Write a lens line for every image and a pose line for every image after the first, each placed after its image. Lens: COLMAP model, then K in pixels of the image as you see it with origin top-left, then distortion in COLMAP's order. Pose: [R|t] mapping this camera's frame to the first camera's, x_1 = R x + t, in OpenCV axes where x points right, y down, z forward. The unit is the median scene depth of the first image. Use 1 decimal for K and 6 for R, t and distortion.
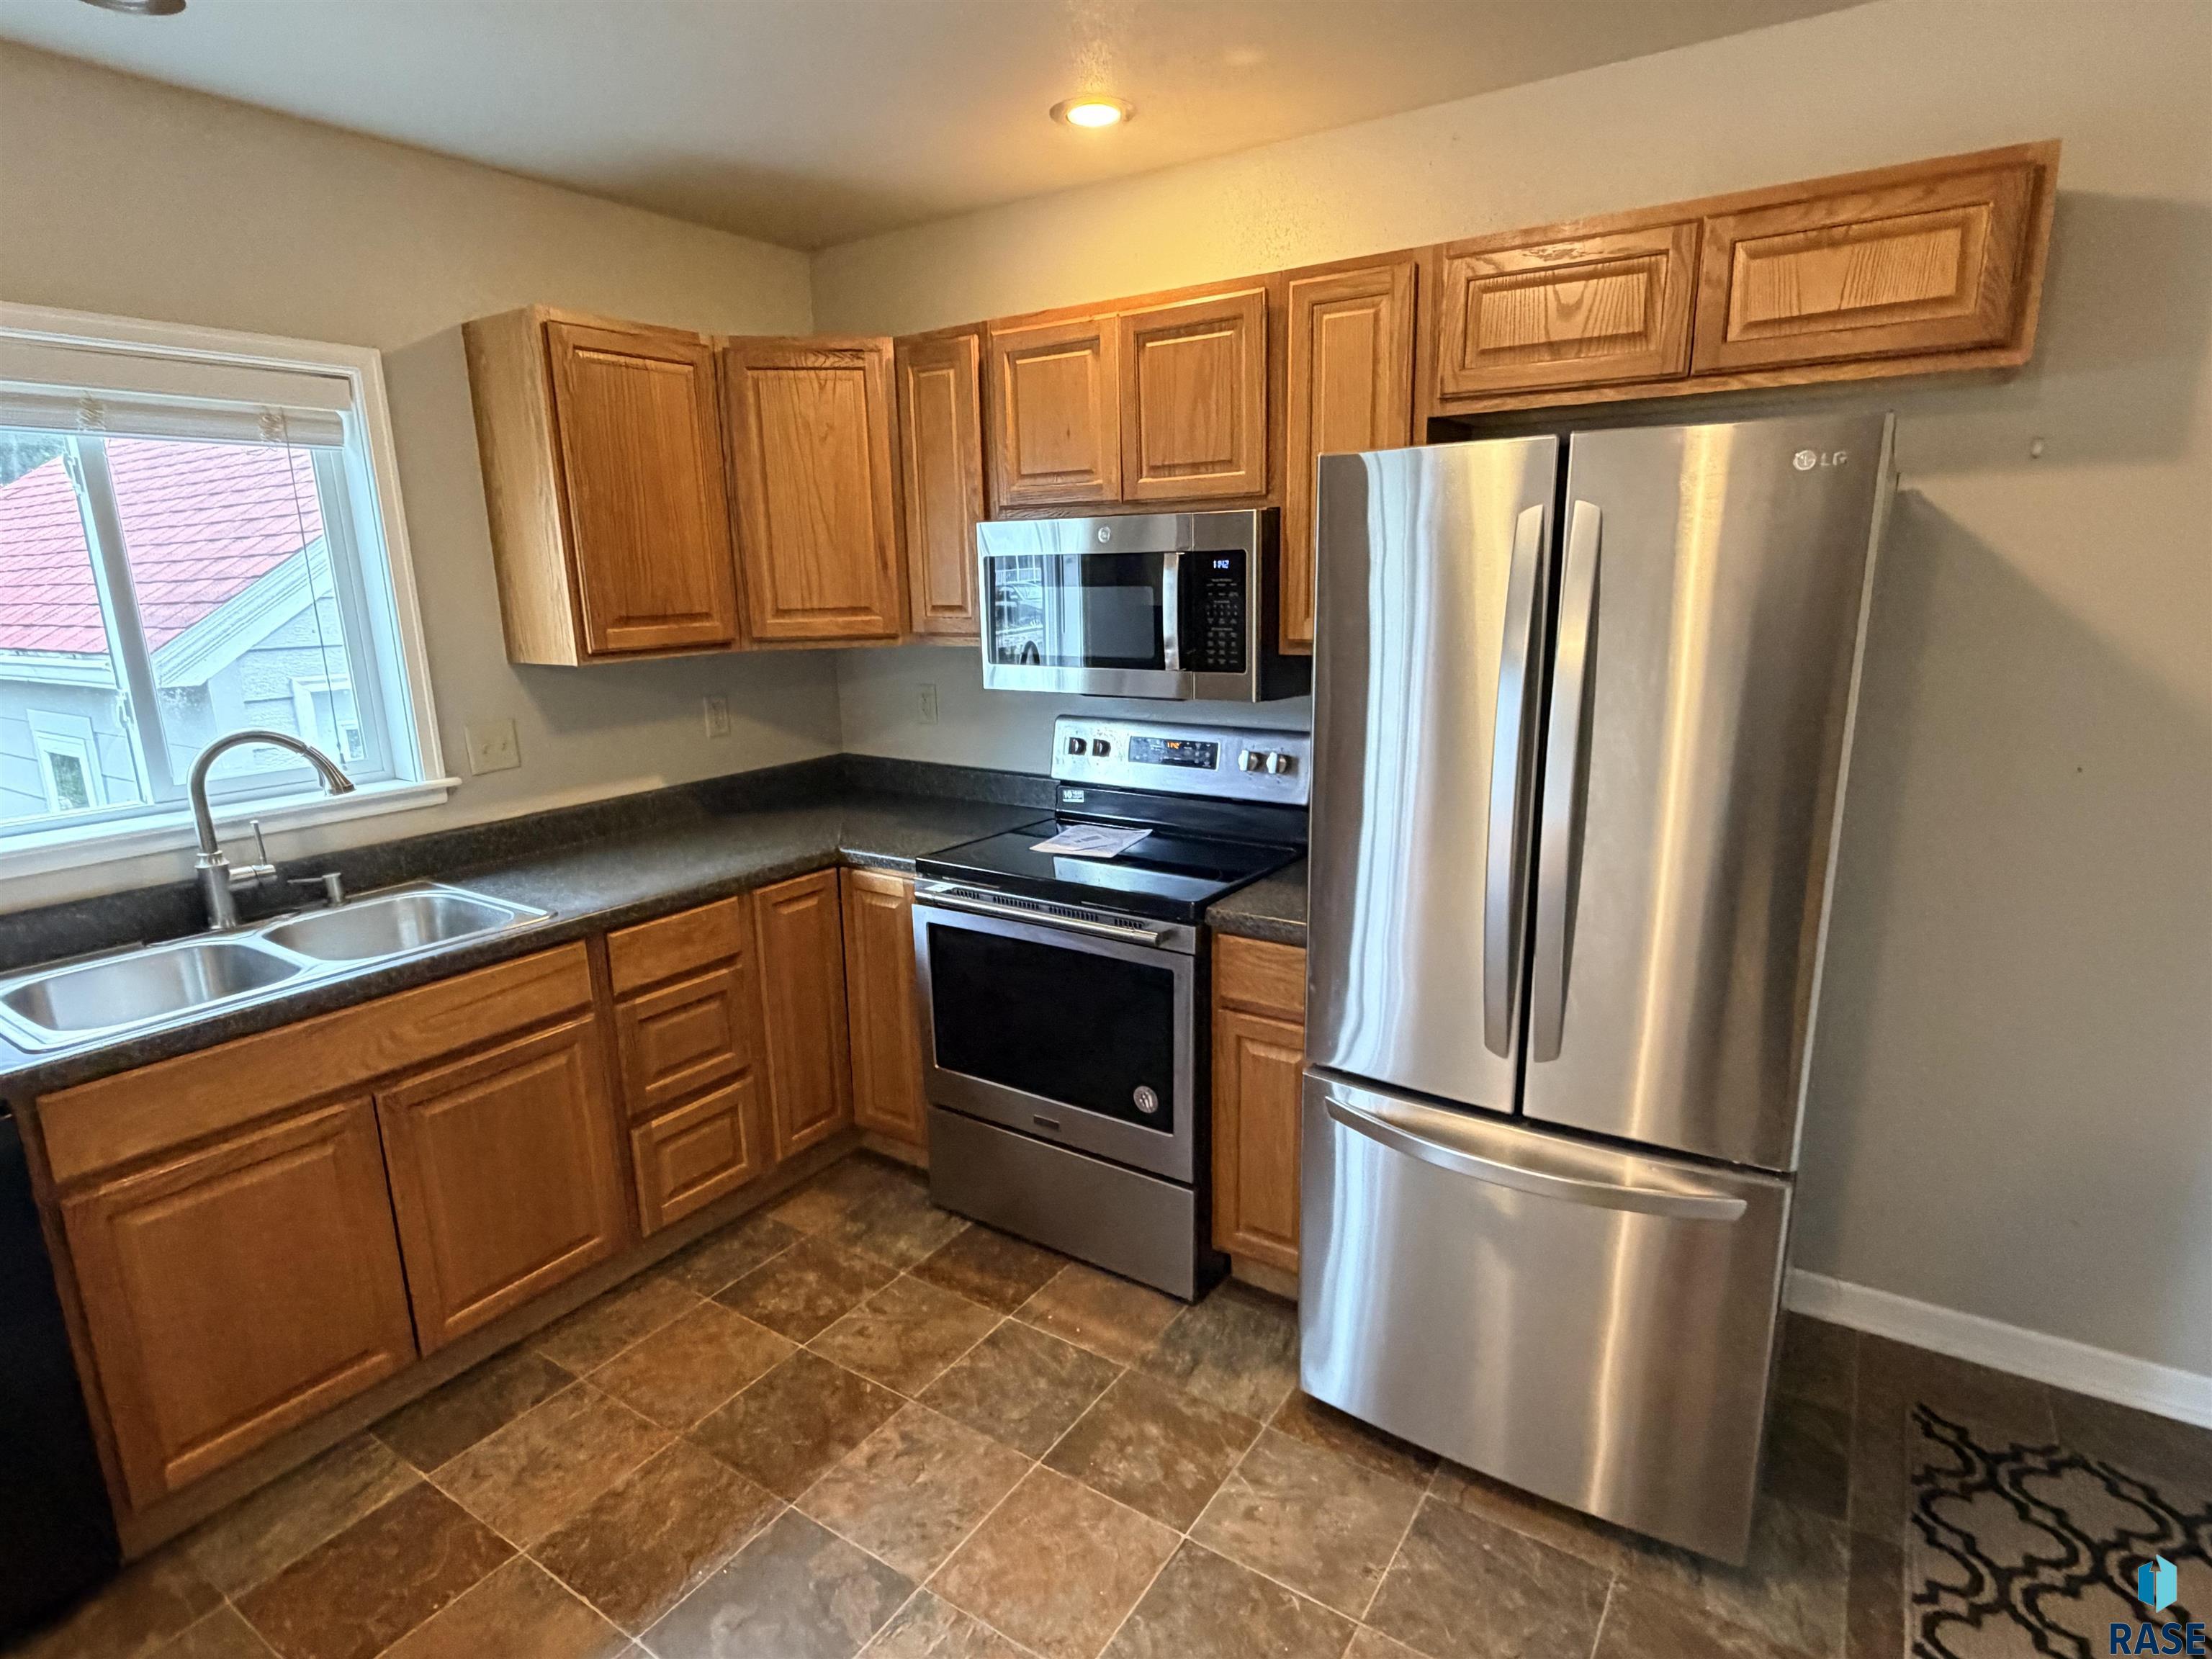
lens RADIAL K [[1164.5, 0, 1108.7], [0, 1164.5, 839.2], [0, 0, 1]] dist [-0.000065, 0.000919]
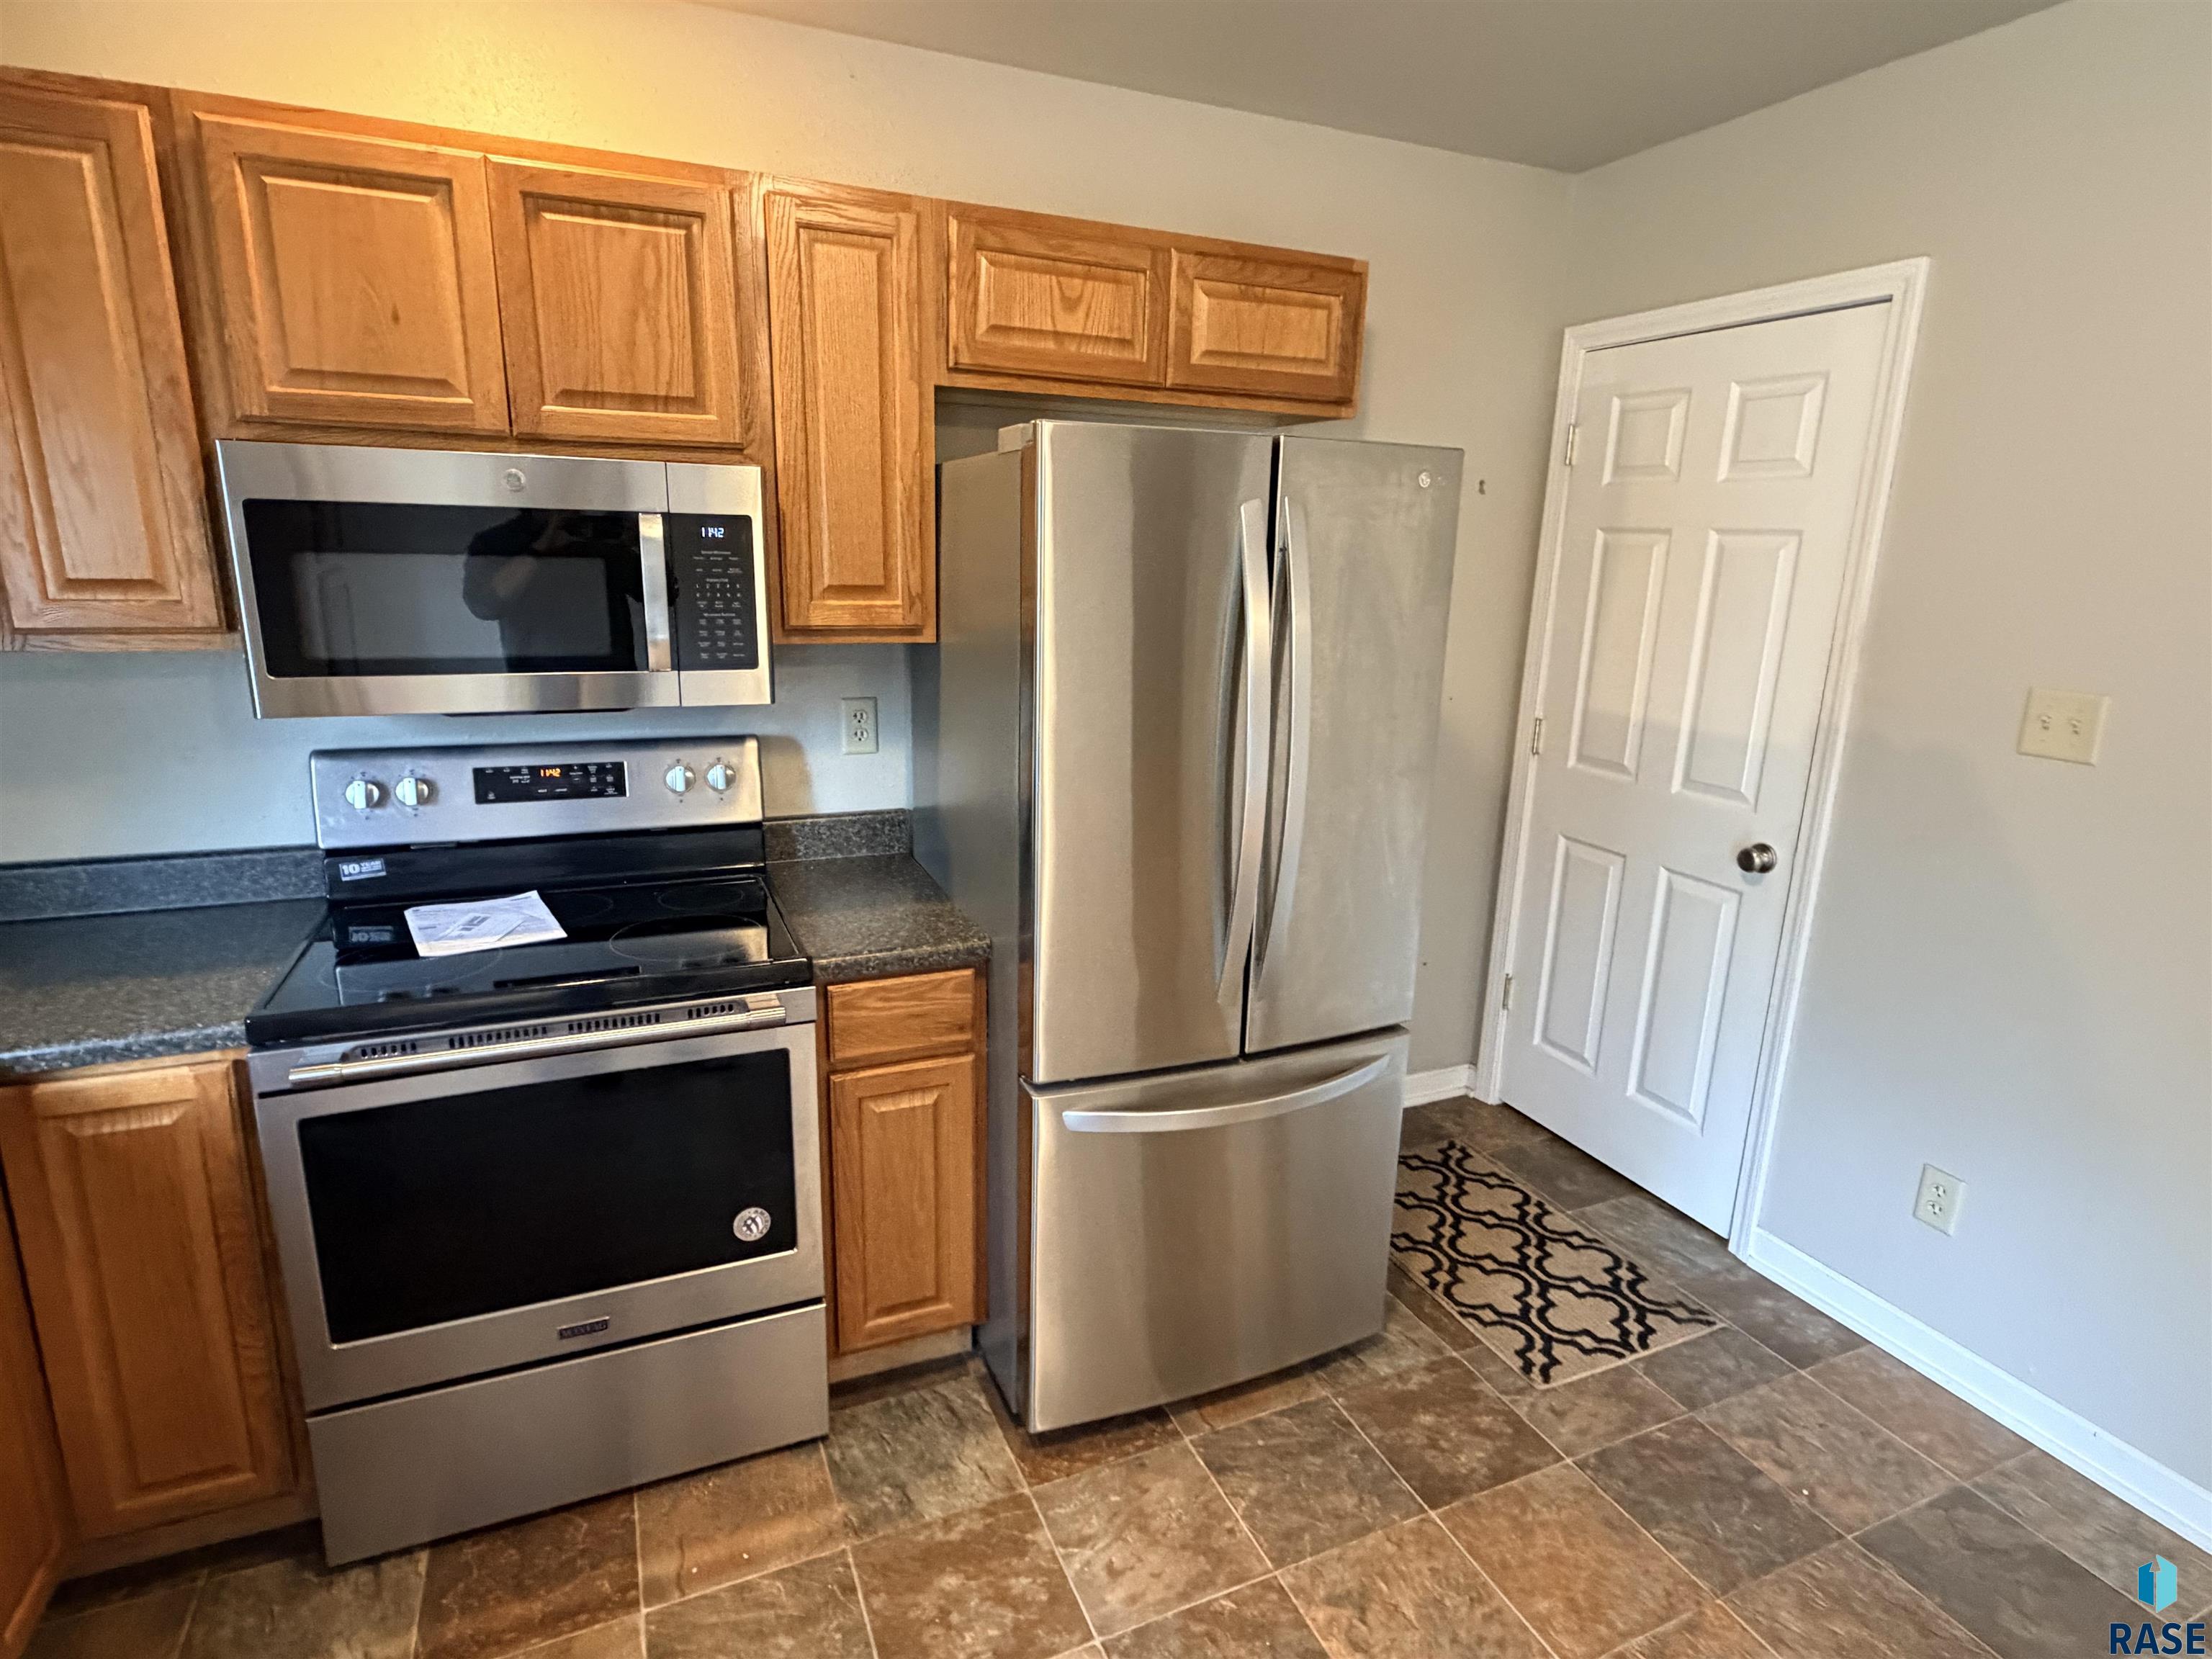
lens RADIAL K [[1164.5, 0, 1106.1], [0, 1164.5, 828.4], [0, 0, 1]] dist [-0.000065, 0.000919]
pose [[0.539937, -0.168637, 0.824639, -0.458330], [0.155984, 0.982801, 0.098849, -0.079172], [-0.827126, 0.075259, 0.556955, 0.372652]]
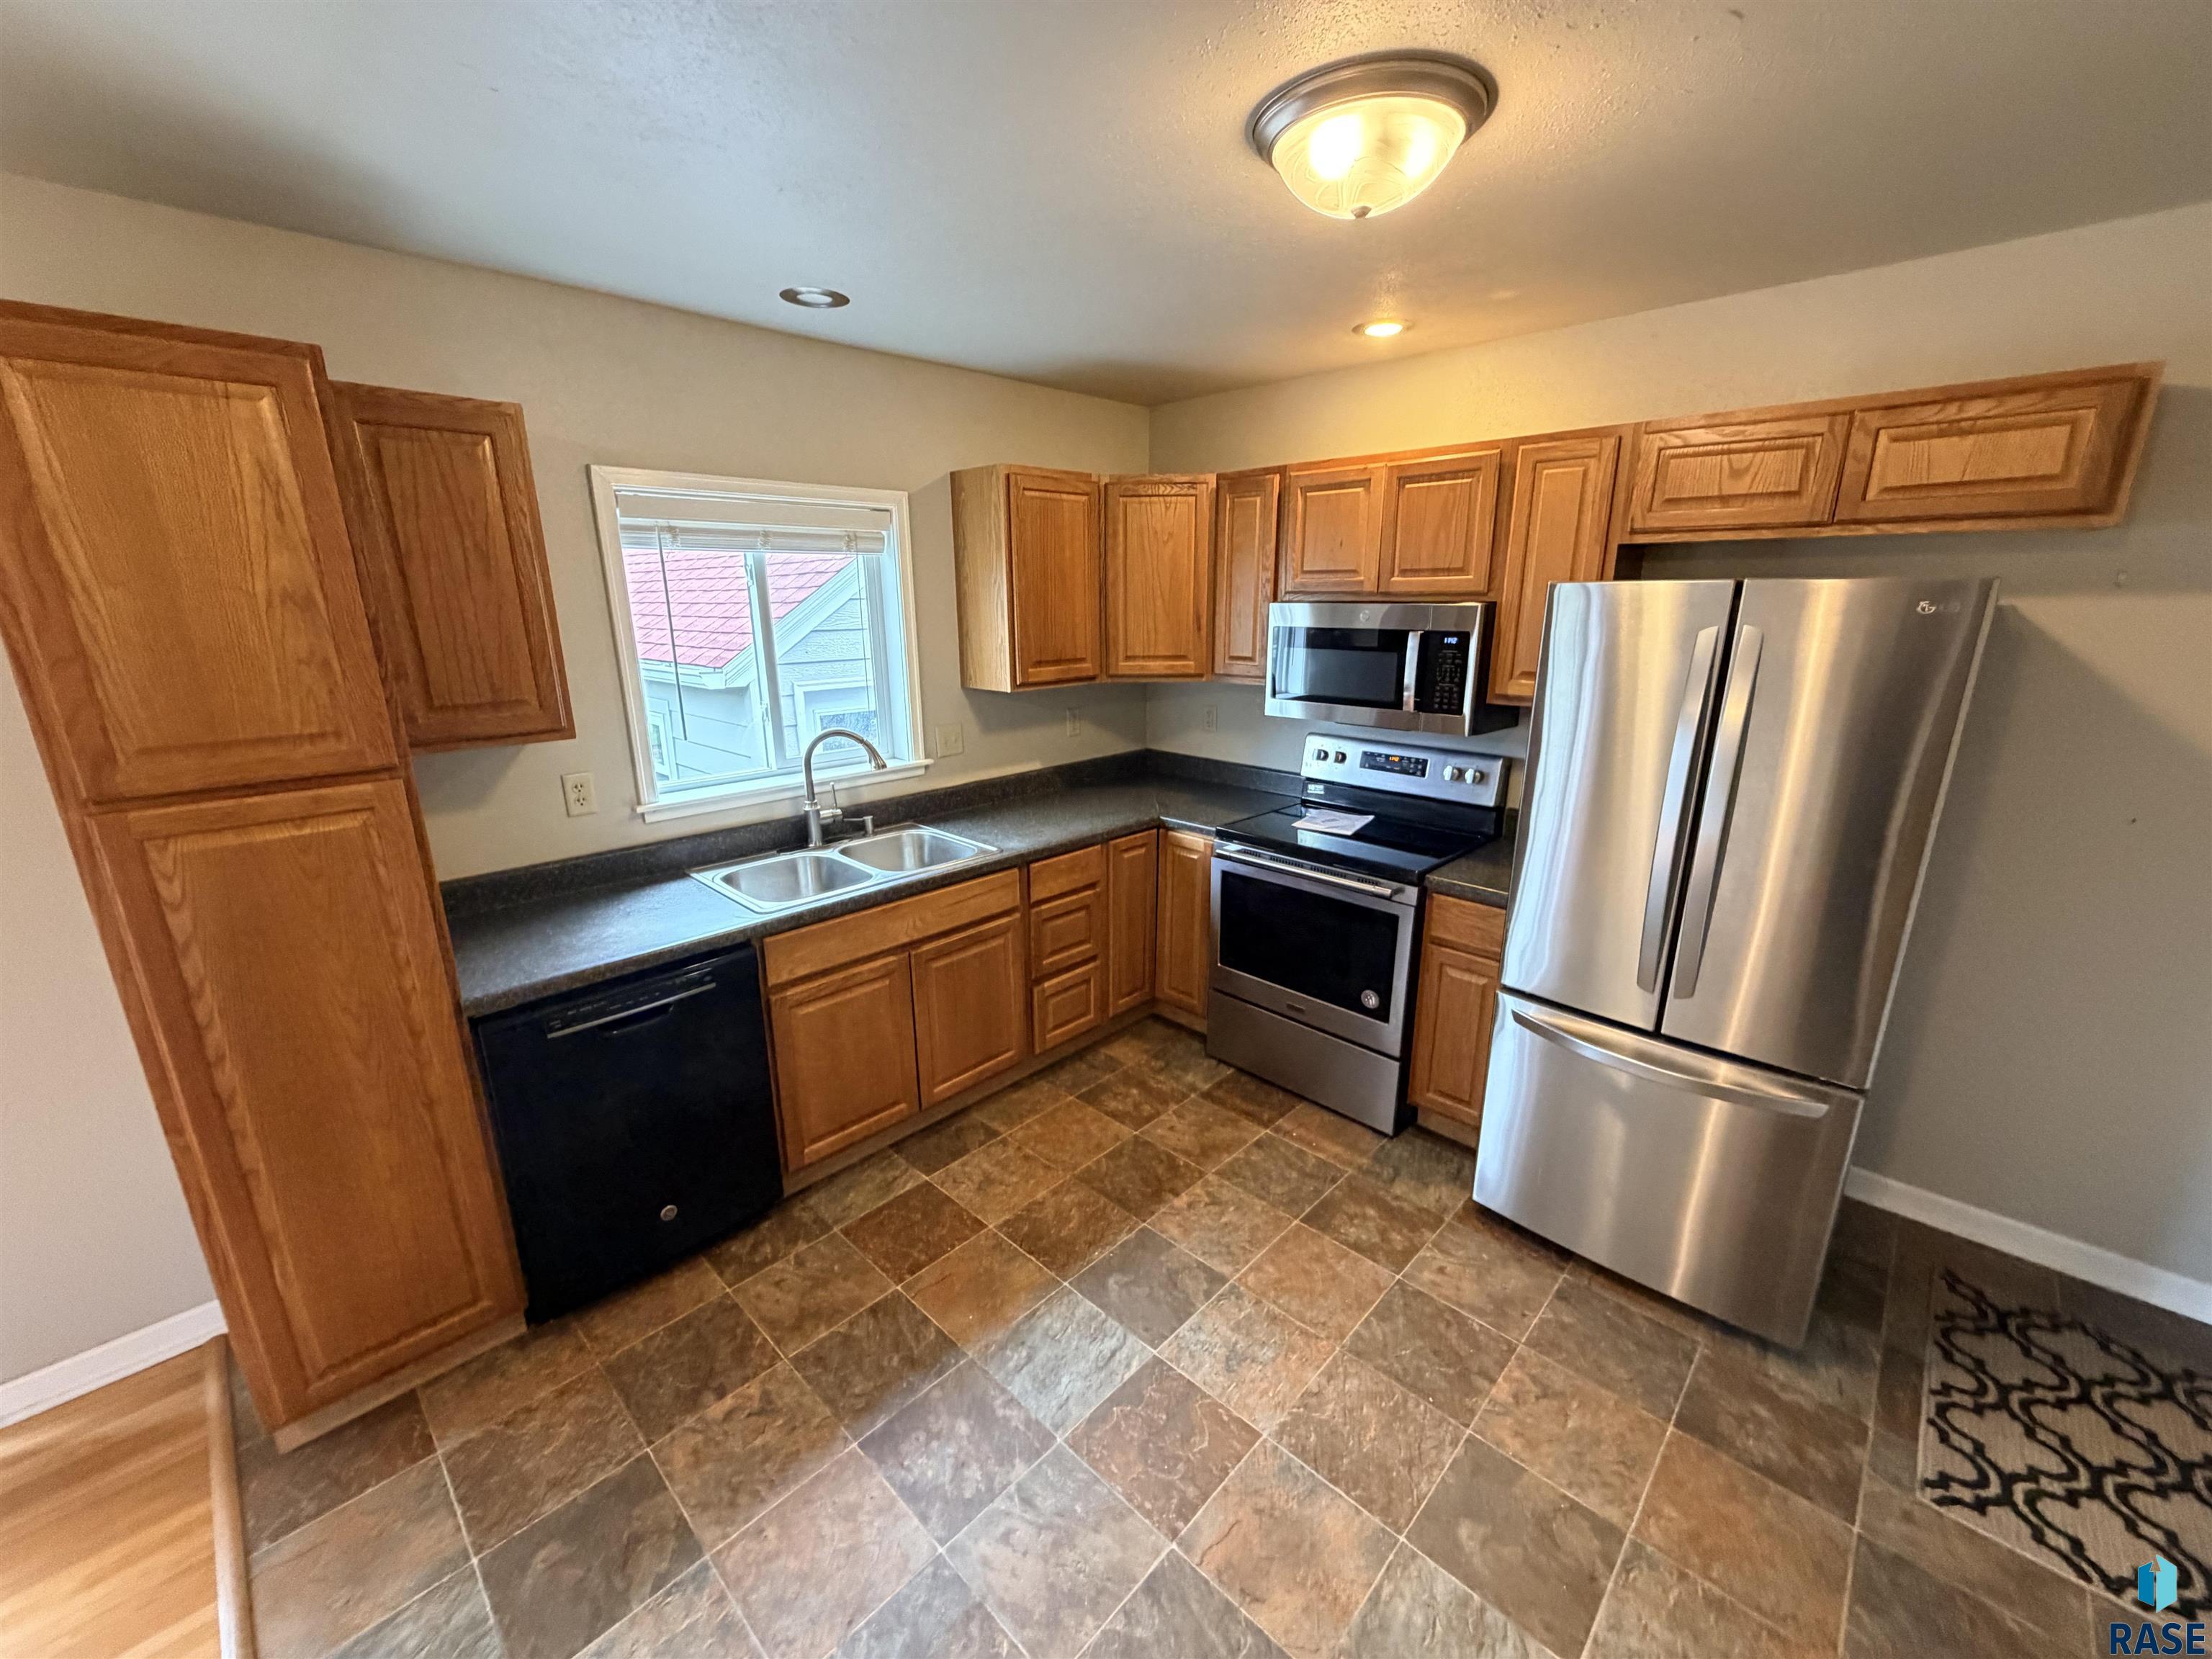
lens RADIAL K [[883.7, 0, 1101.2], [0, 883.7, 834.2], [0, 0, 1]] dist [0.001807, 0.000027]
pose [[0.982384, 0.062776, -0.176012, -0.127337], [-0.055258, 0.997351, 0.047298, -0.023671], [0.178515, -0.036739, 0.983251, -0.178799]]
